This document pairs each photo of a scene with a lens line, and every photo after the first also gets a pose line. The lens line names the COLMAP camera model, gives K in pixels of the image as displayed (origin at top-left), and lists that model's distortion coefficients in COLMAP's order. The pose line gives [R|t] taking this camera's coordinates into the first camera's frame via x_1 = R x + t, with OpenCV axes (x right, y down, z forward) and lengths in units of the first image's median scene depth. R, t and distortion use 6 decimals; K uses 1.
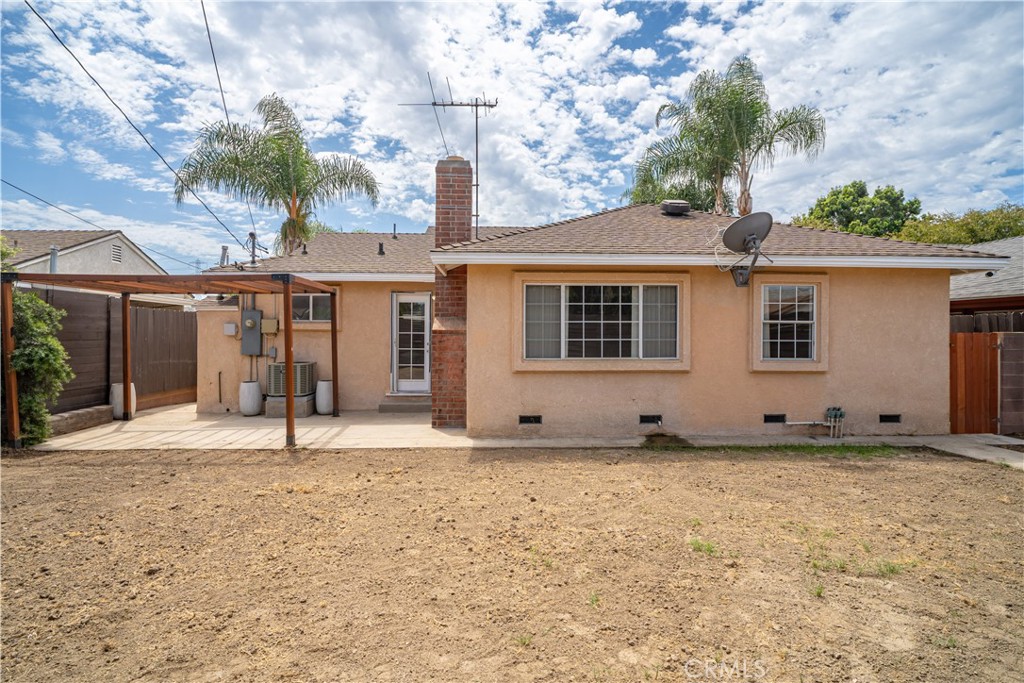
lens RADIAL K [[529.0, 0, 512.0], [0, 529.0, 341.5], [0, 0, 1]] dist [-0.004360, -0.000893]
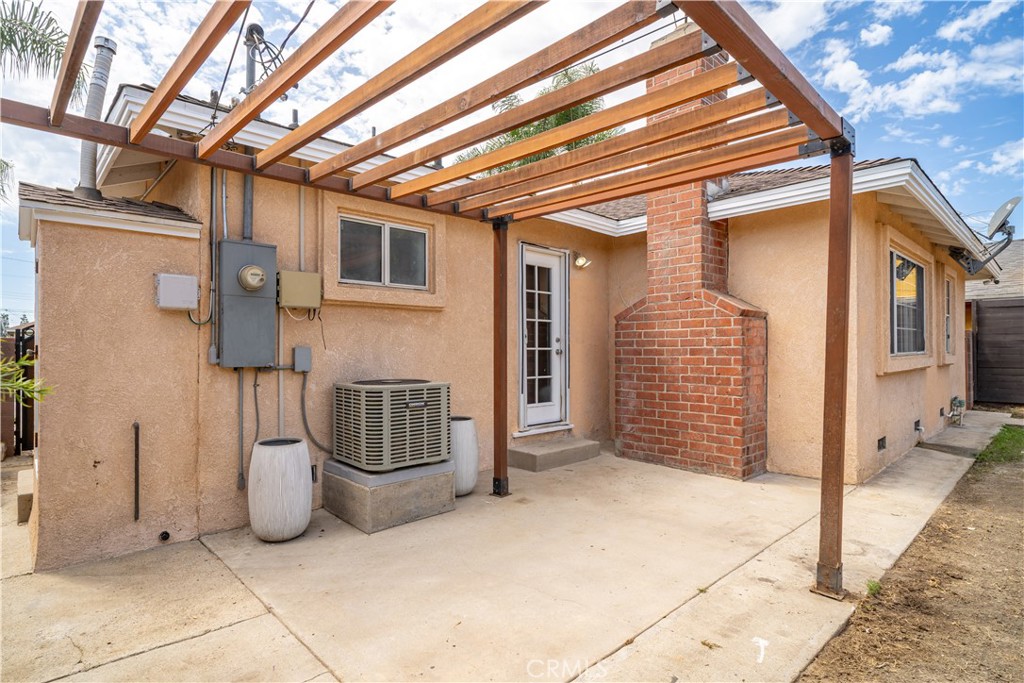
lens RADIAL K [[529.0, 0, 512.0], [0, 529.0, 341.5], [0, 0, 1]] dist [-0.004360, -0.000893]
pose [[0.756301, 0.003097, 0.654216, -0.709120], [0.013106, 0.999716, -0.019884, 0.021038], [-0.654092, 0.023612, 0.756046, 0.731118]]
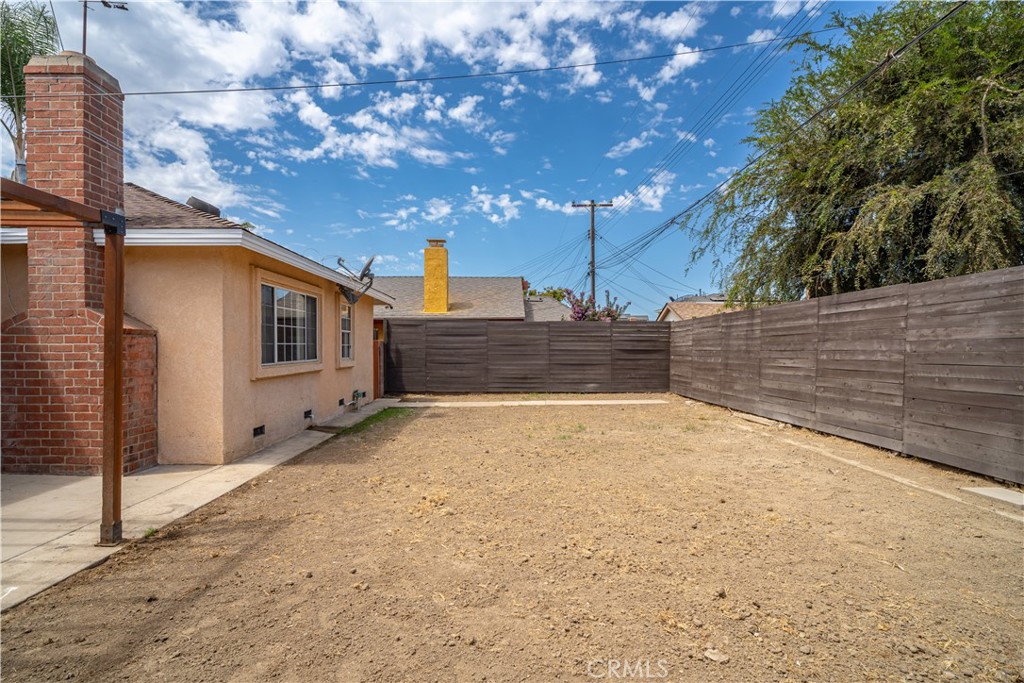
lens RADIAL K [[533.7, 0, 473.6], [0, 533.7, 360.4], [0, 0, 1]] dist [0.026378, -0.000939]
pose [[0.084897, -0.027778, 0.996002, -0.782850], [0.009626, 0.999588, 0.027058, 0.003887], [-0.996343, 0.007290, 0.085129, 0.505939]]
